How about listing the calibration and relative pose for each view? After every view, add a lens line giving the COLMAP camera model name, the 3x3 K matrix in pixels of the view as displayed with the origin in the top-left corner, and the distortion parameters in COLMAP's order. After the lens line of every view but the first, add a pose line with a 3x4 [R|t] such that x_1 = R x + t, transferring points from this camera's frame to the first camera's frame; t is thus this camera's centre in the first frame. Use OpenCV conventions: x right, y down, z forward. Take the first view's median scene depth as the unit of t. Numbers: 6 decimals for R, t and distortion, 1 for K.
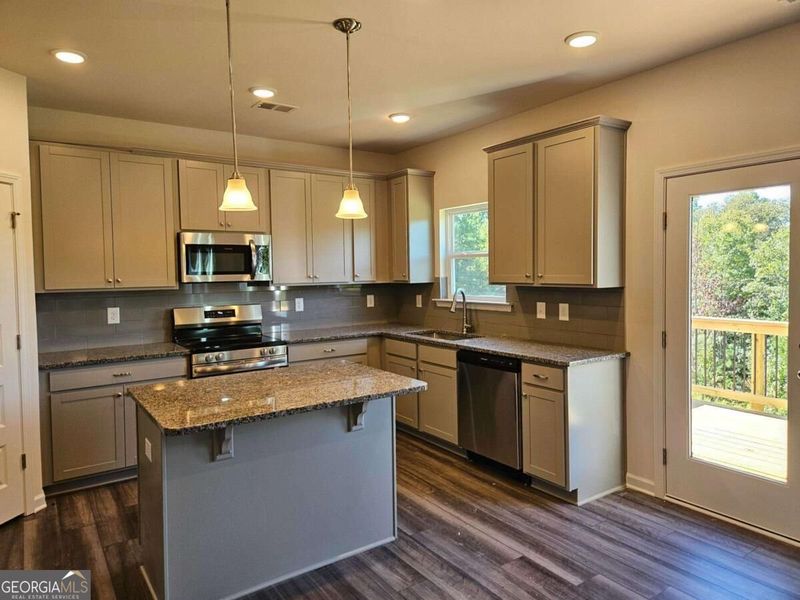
lens RADIAL K [[532.8, 0, 400.9], [0, 532.8, 289.6], [0, 0, 1]] dist [0.091570, -0.078441]
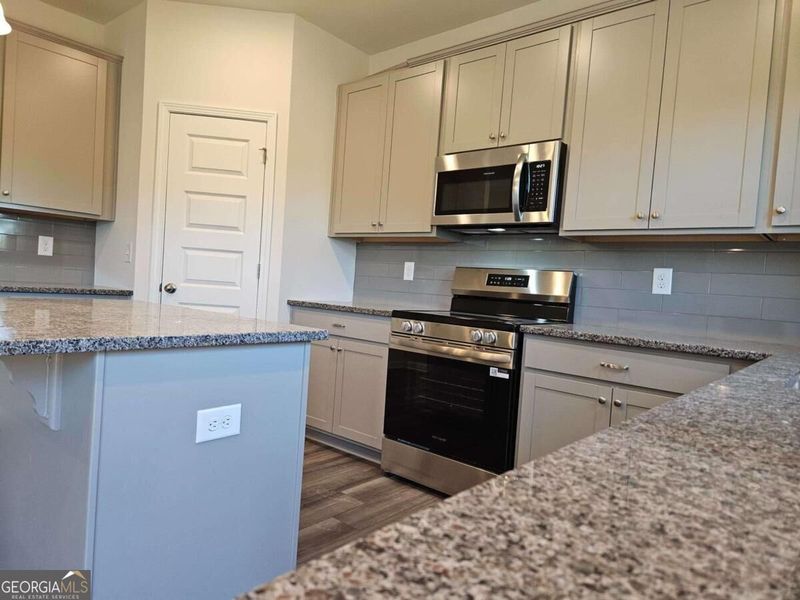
lens RADIAL K [[534.6, 0, 397.2], [0, 534.6, 304.0], [0, 0, 1]] dist [0.087463, -0.077748]
pose [[0.240295, 0.064402, -0.968561, 0.304380], [-0.109166, 0.993260, 0.038961, 0.070273], [0.964542, 0.096372, 0.245705, 0.793270]]
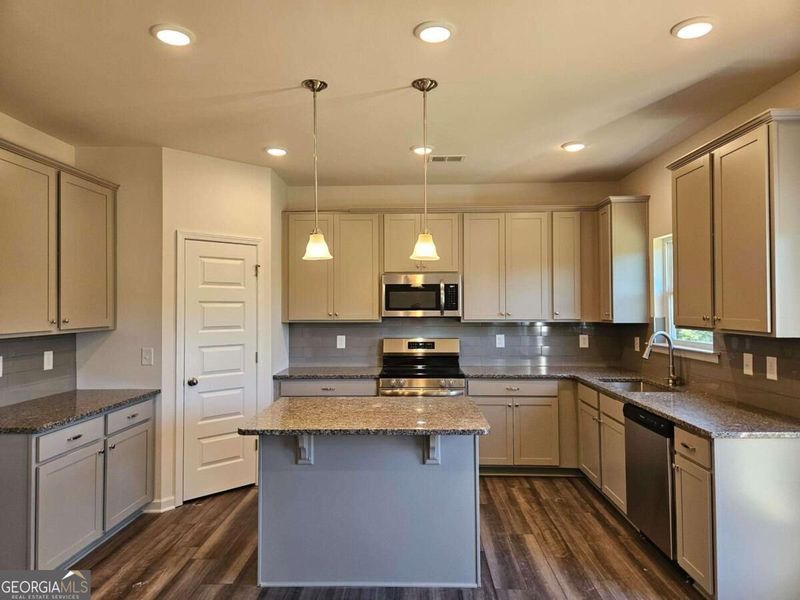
lens RADIAL K [[536.5, 0, 406.9], [0, 536.5, 298.8], [0, 0, 1]] dist [0.091404, -0.081213]
pose [[0.811690, 0.002845, -0.584082, 0.328923], [-0.029907, 0.998879, -0.036696, -0.011187], [0.583323, 0.047254, 0.810865, 0.076226]]
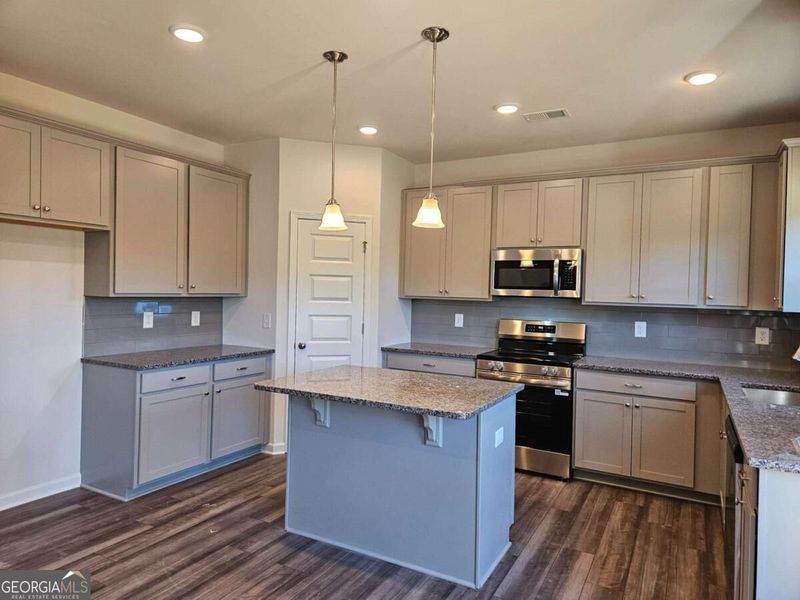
lens RADIAL K [[537.1, 0, 396.9], [0, 537.1, 299.0], [0, 0, 1]] dist [0.085704, -0.069210]
pose [[0.445141, 0.040458, -0.894546, 0.508099], [-0.064998, 0.997804, 0.012784, -0.007226], [0.893098, 0.052452, 0.446793, 0.333944]]
